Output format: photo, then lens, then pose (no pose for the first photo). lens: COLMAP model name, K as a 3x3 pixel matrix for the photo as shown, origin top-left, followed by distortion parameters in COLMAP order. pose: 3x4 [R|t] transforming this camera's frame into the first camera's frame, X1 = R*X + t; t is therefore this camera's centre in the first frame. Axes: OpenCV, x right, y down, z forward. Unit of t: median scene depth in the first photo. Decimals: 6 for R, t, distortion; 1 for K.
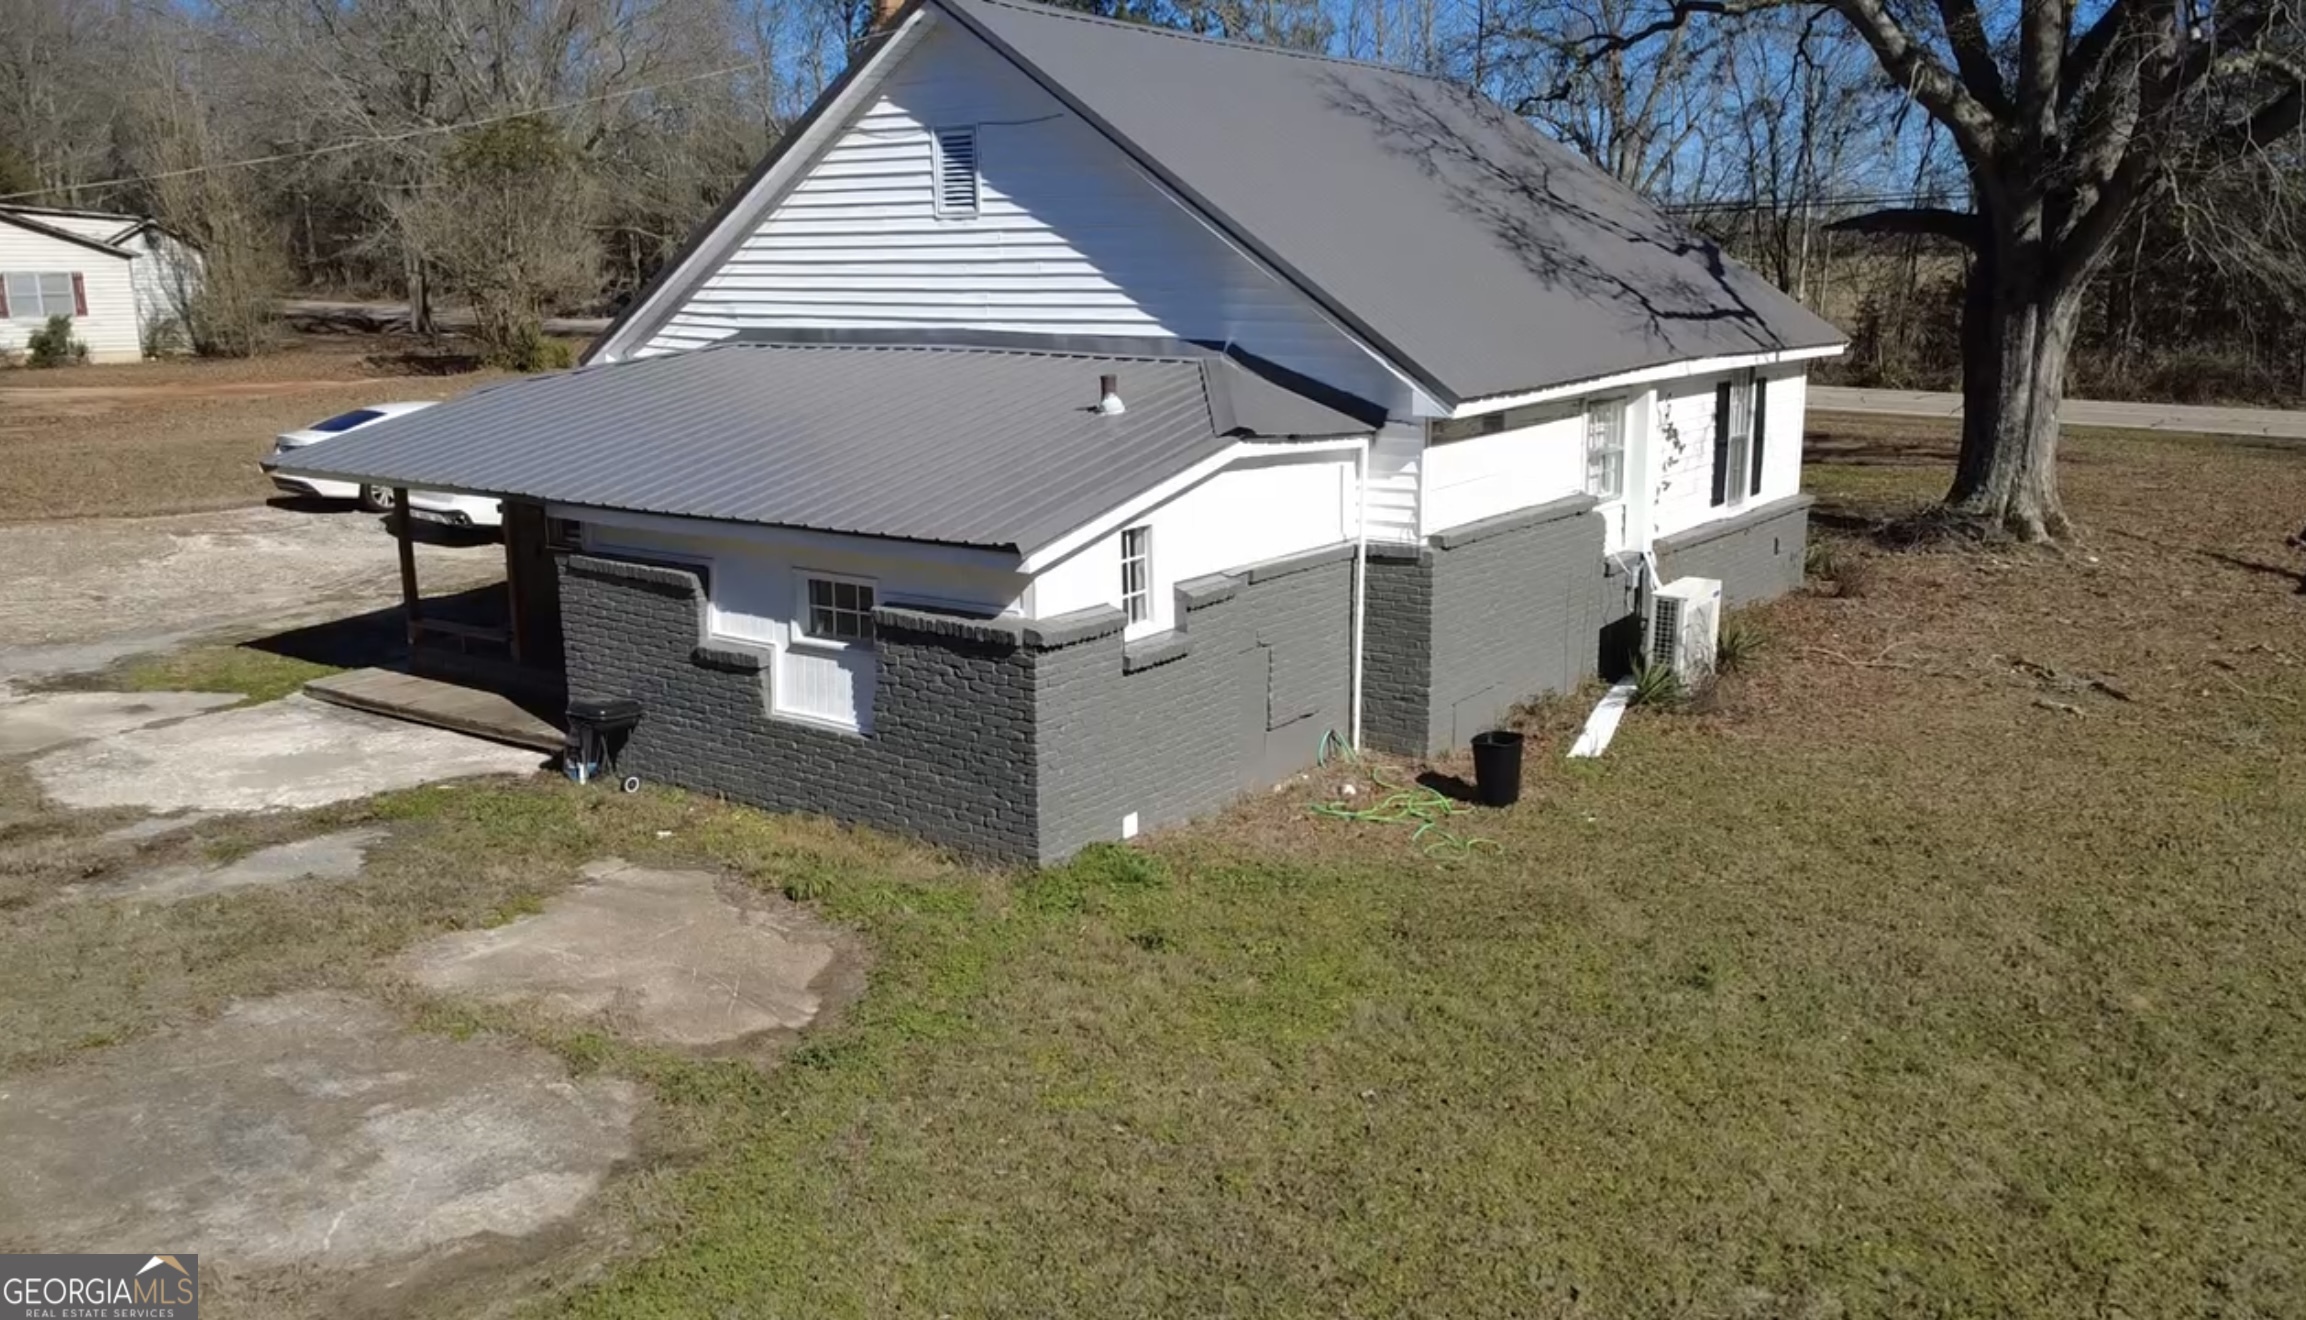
lens RADIAL K [[1770.6, 0, 1183.9], [0, 1770.6, 659.2], [0, 0, 1]] dist [0.000675, -0.001068]
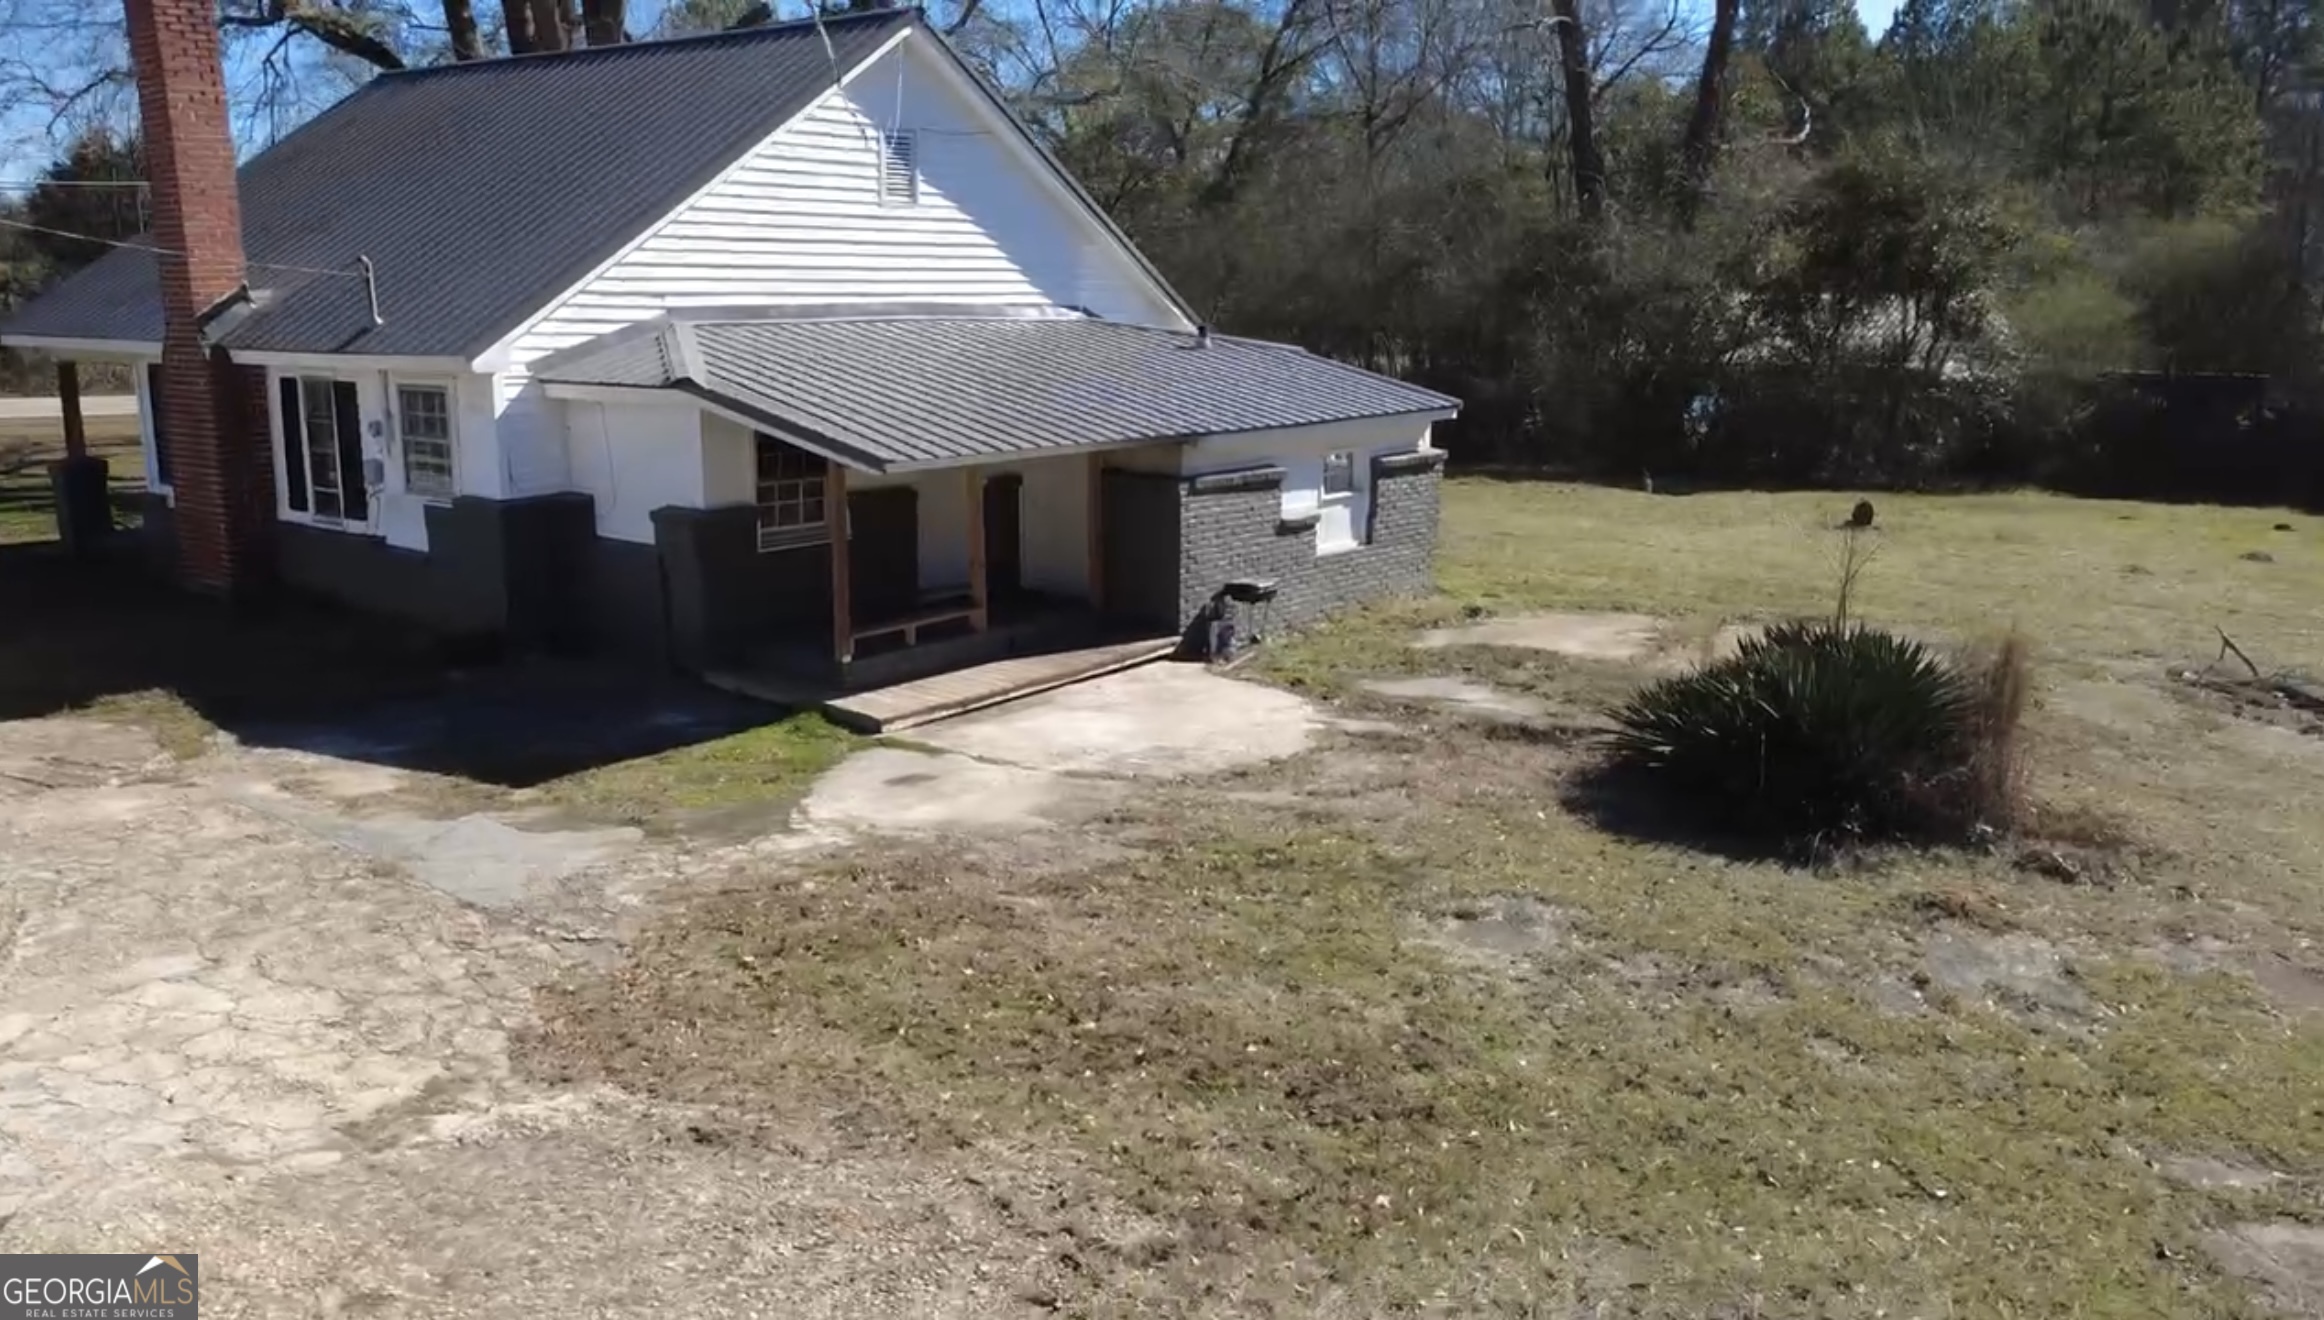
lens RADIAL K [[1775.1, 0, 1172.6], [0, 1775.1, 653.4], [0, 0, 1]] dist [-0.002025, 0.009466]
pose [[0.045248, -0.198982, 0.978958, -1.526972], [0.208656, 0.960230, 0.185532, -0.168833], [-0.976942, 0.195870, 0.084967, 0.904708]]
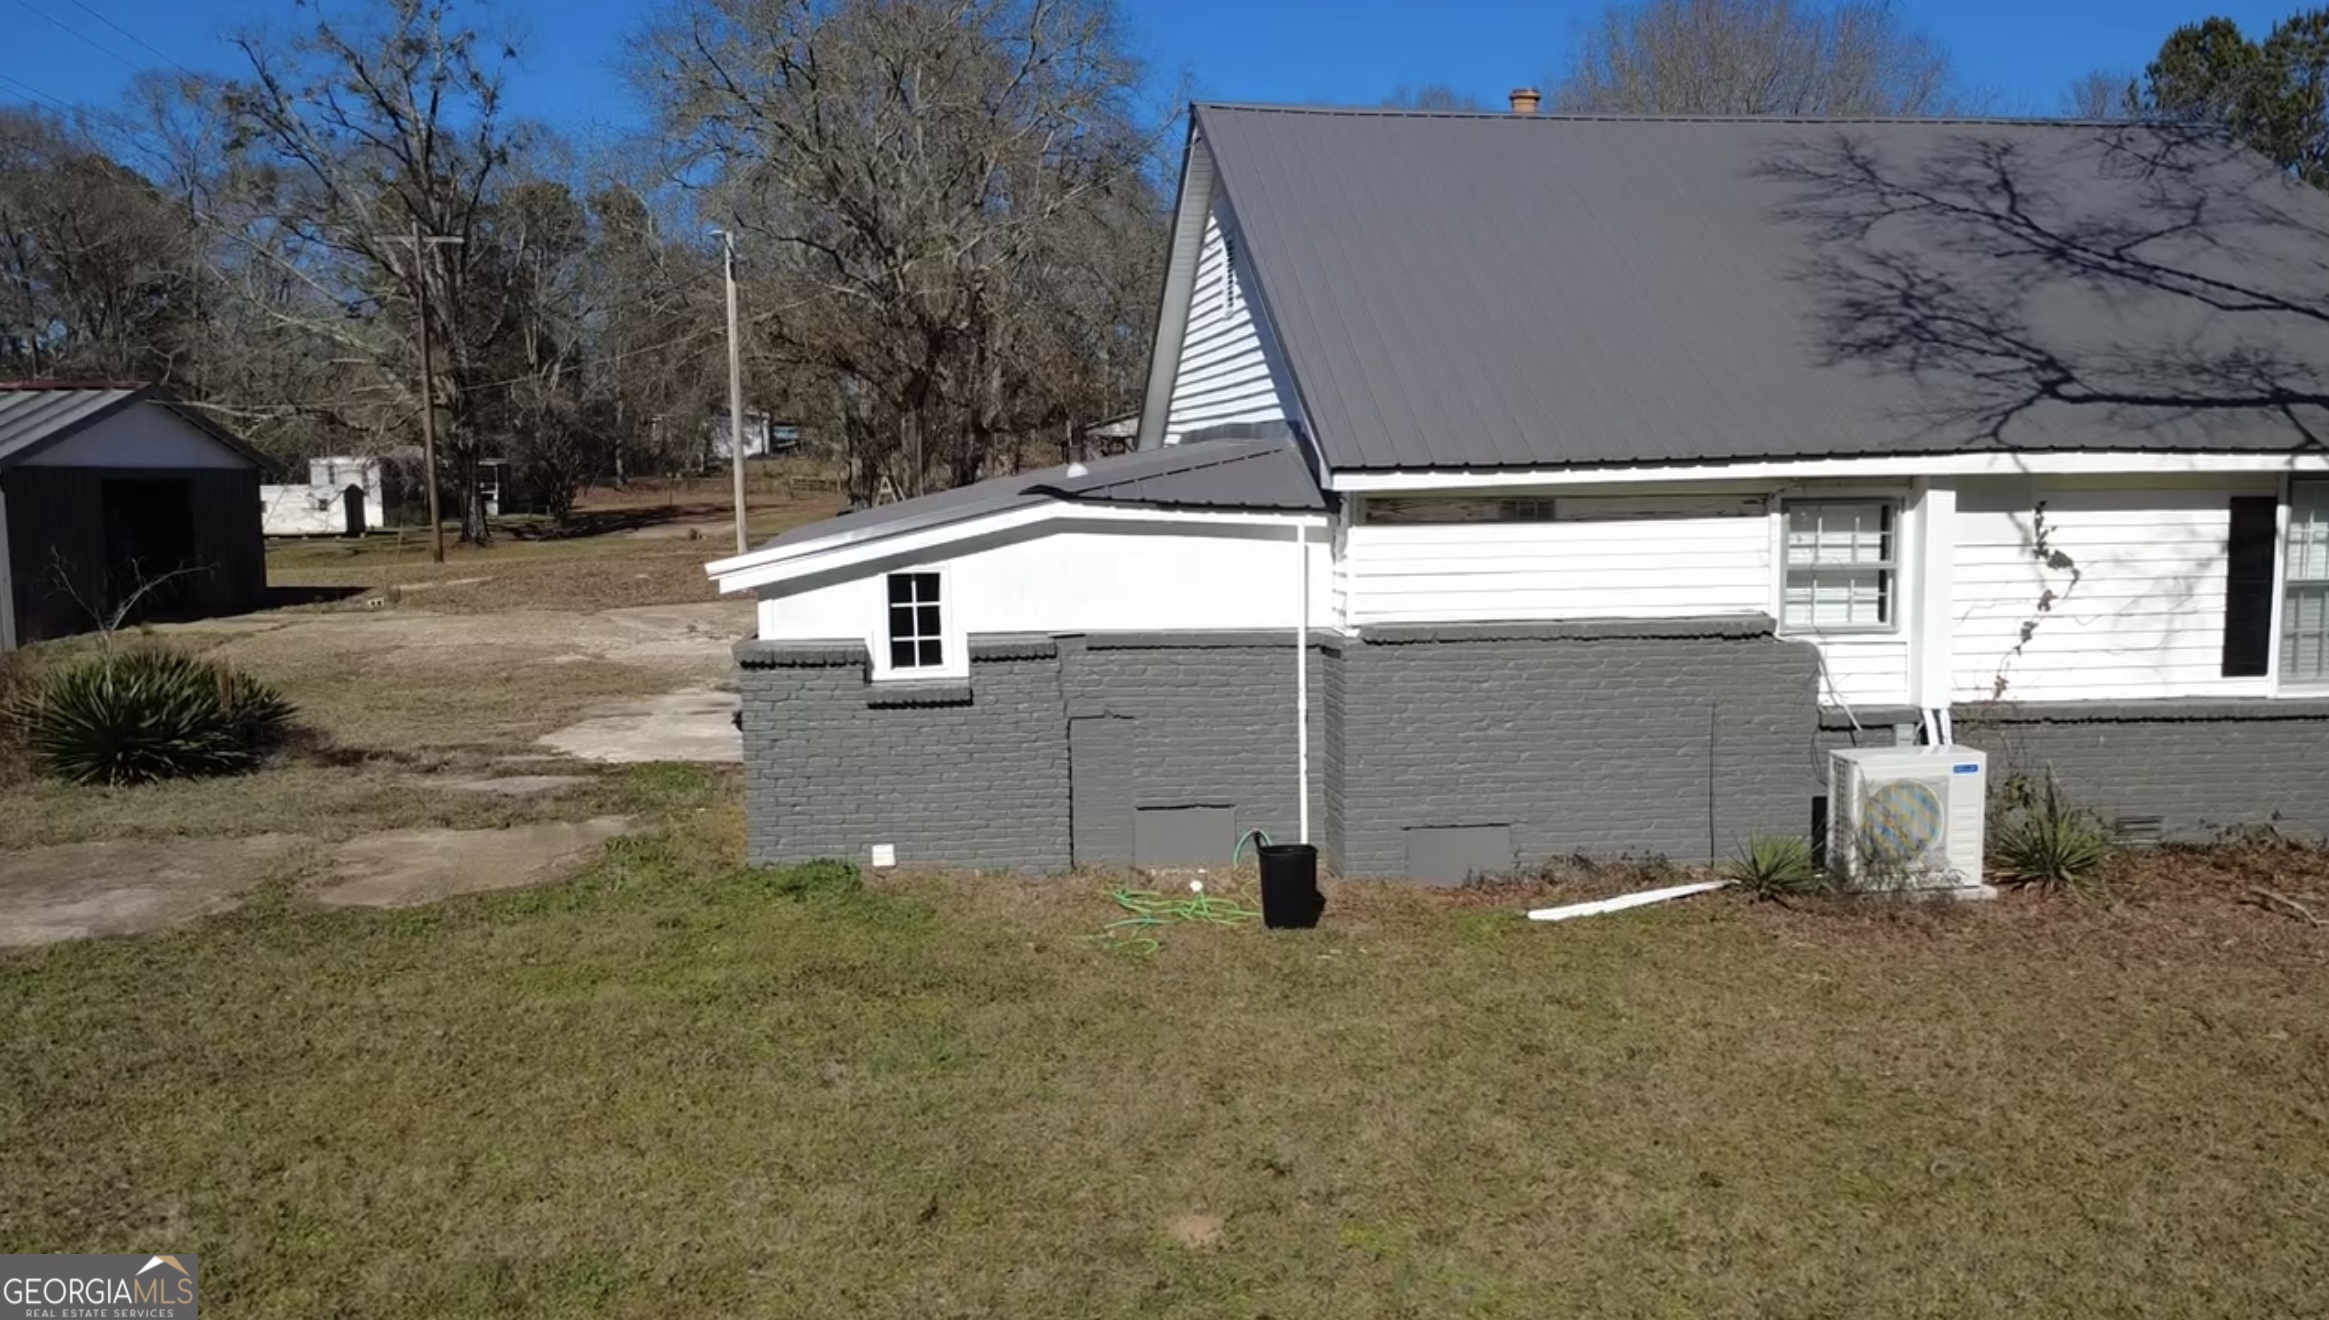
lens RADIAL K [[1778.9, 0, 1175.1], [0, 1778.9, 653.4], [0, 0, 1]] dist [-0.002025, 0.009466]
pose [[0.695884, 0.071239, -0.714612, 0.708768], [-0.147577, 0.988017, -0.045214, -0.002212], [0.702828, 0.136924, 0.698058, 0.317332]]
